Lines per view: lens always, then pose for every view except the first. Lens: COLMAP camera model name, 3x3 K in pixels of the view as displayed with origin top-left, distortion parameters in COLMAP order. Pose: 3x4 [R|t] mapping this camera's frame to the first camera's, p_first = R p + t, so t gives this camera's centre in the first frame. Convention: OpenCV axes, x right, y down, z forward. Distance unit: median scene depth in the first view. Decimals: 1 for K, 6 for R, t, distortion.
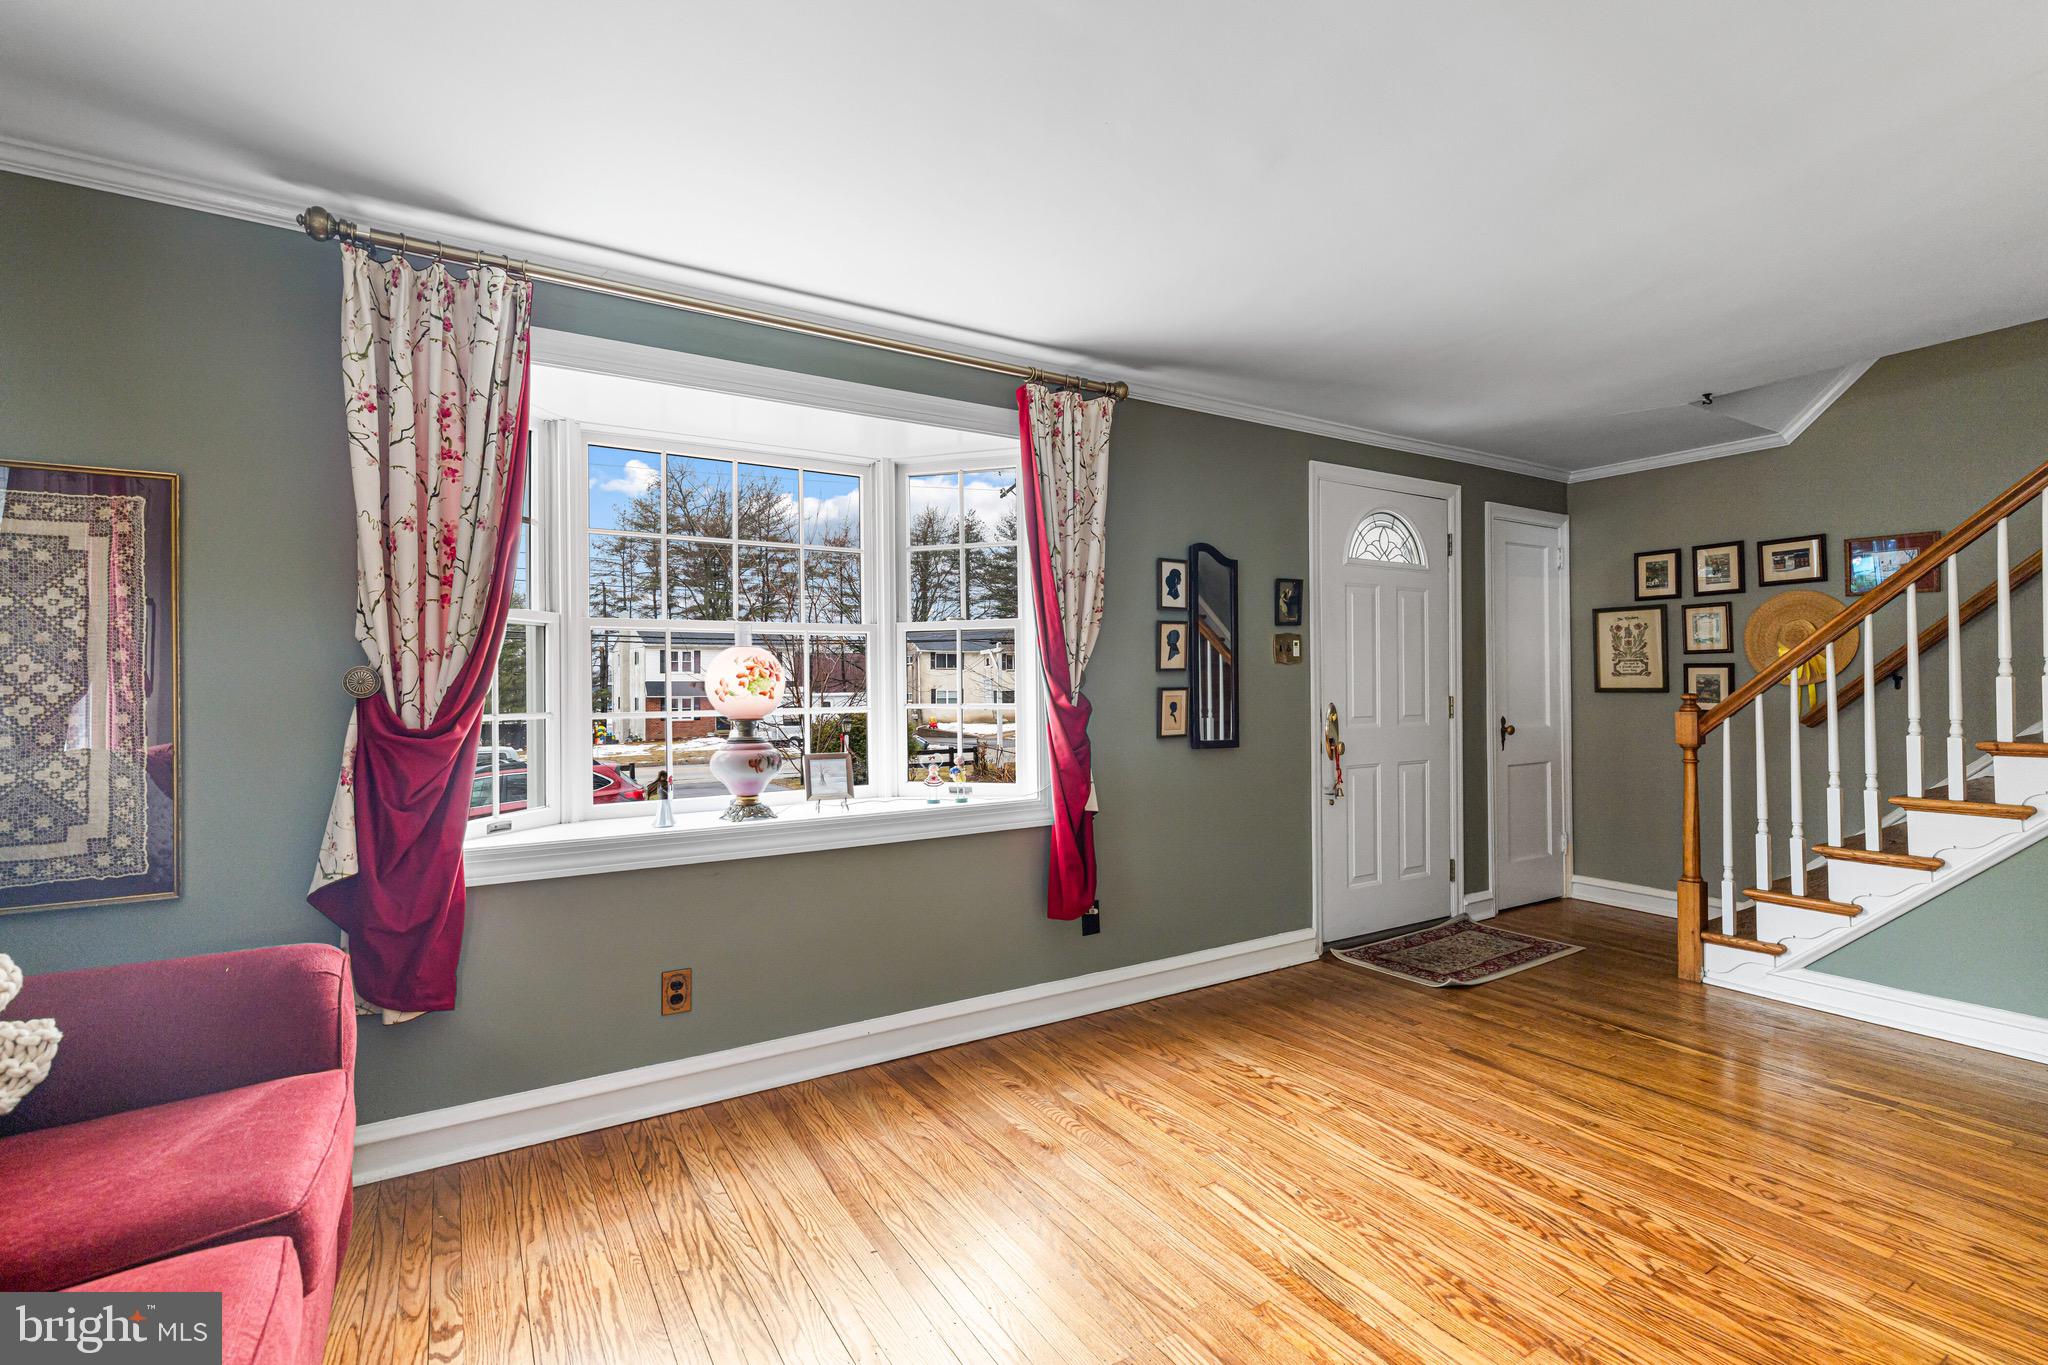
lens RADIAL K [[916.7, 0, 1024.0], [0, 916.7, 682.5], [0, 0, 1]] dist [-0.000060, -0.000098]
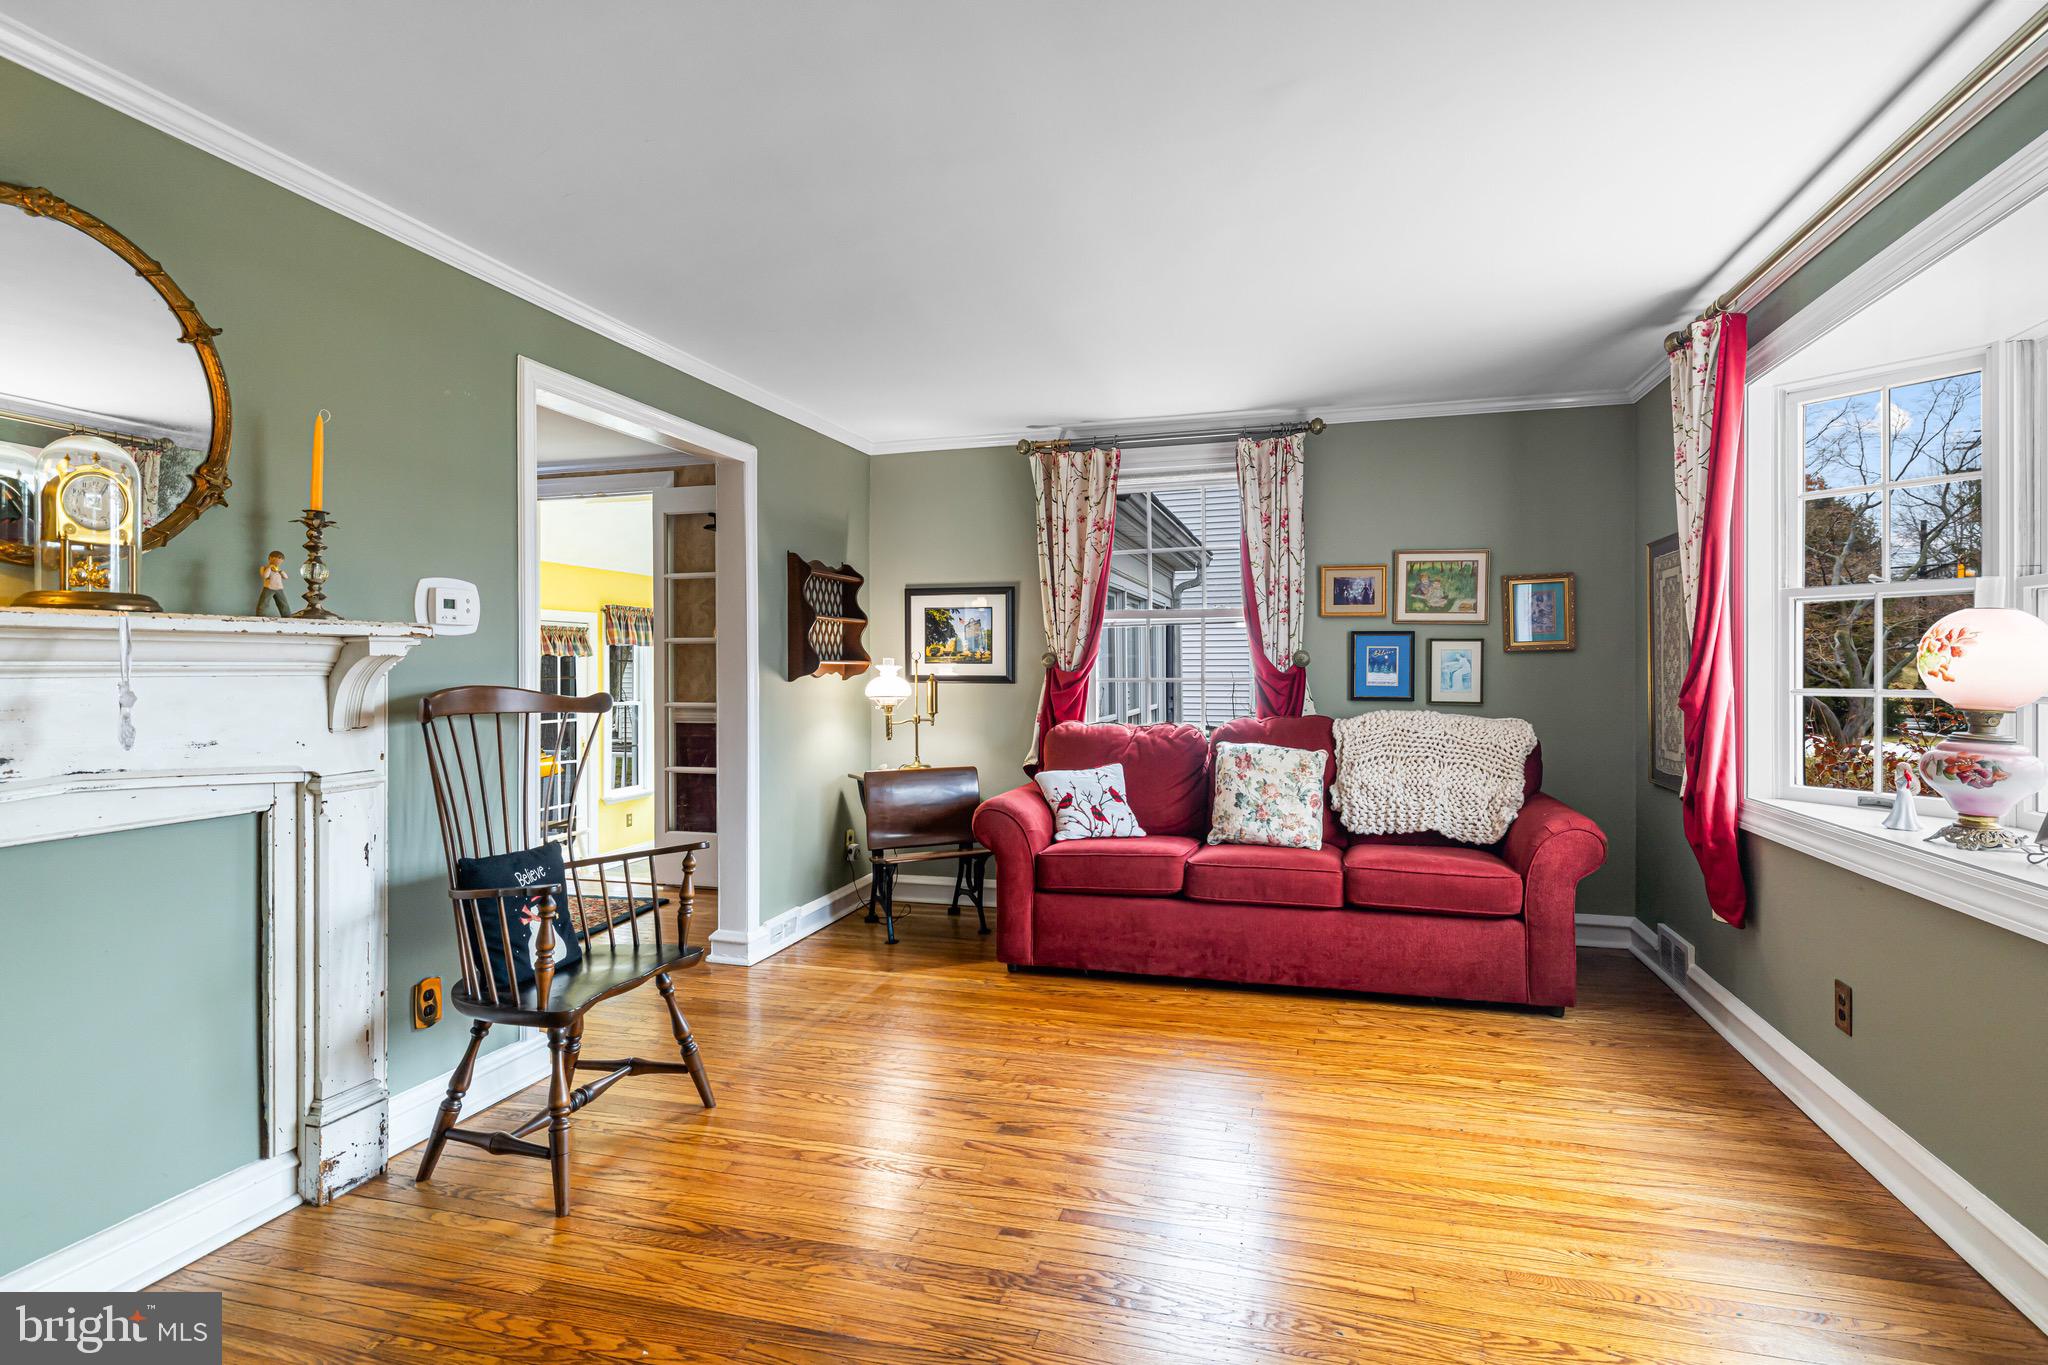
lens RADIAL K [[1061.9, 0, 1023.9], [0, 1061.9, 661.3], [0, 0, 1]] dist [0.000003, 0.000074]
pose [[-0.733158, 0.007092, -0.680021, 0.699458], [0.010733, 0.999942, -0.001143, -0.003196], [0.679973, -0.008136, -0.733192, 0.944397]]
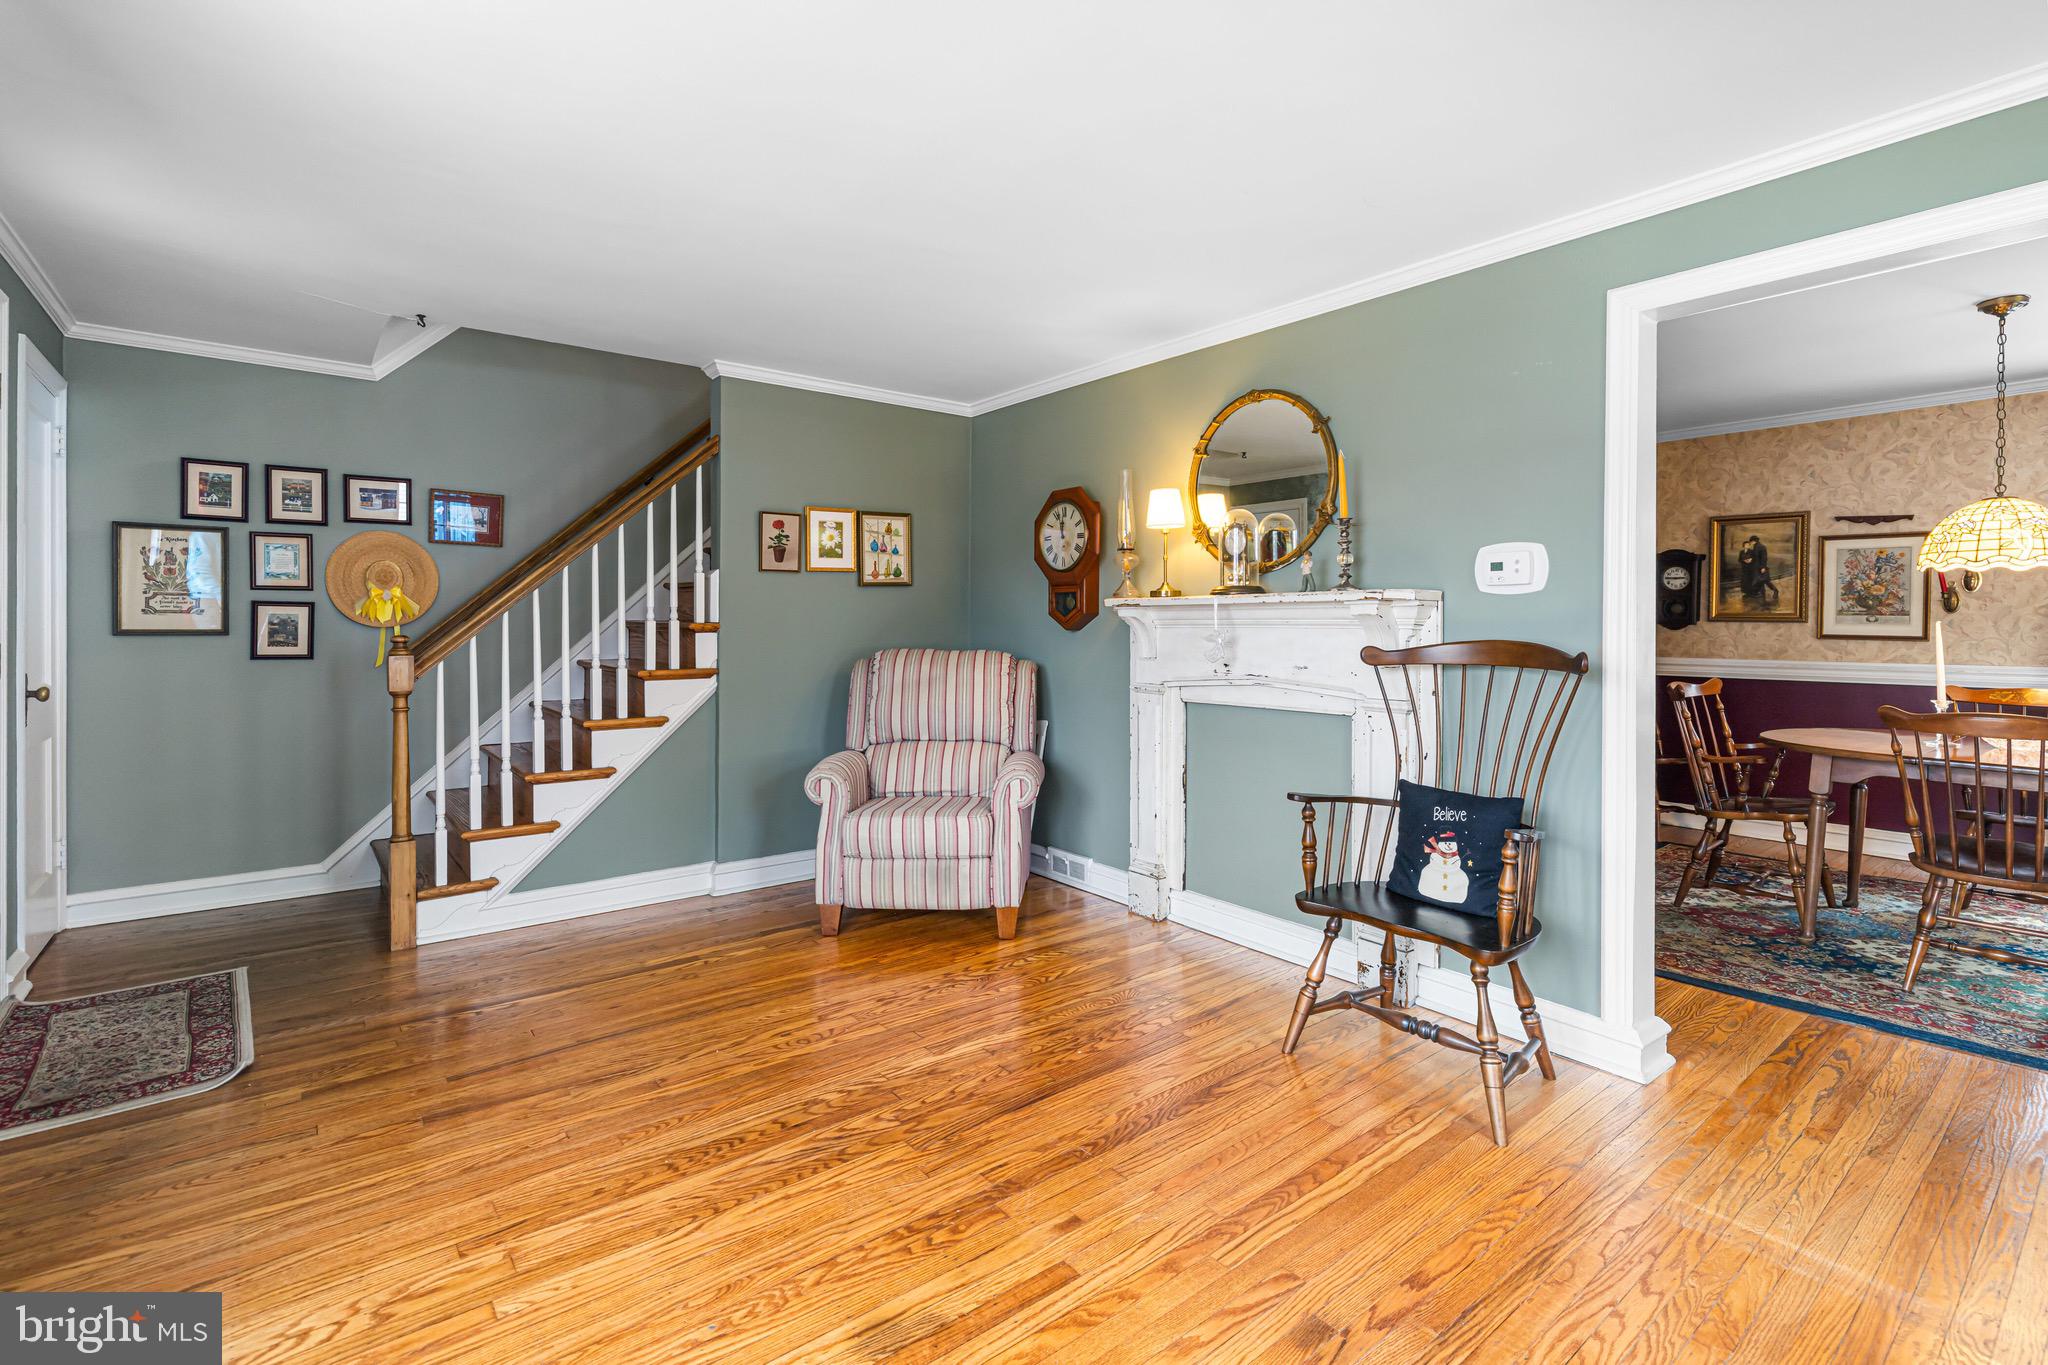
lens RADIAL K [[933.2, 0, 1016.6], [0, 933.2, 632.6], [0, 0, 1]] dist [0.001648, 0.000107]
pose [[-0.111229, -0.002343, 0.993792, -0.291355], [-0.005436, 0.999984, 0.001750, 0.004624], [-0.993780, -0.005207, -0.111239, 0.542169]]
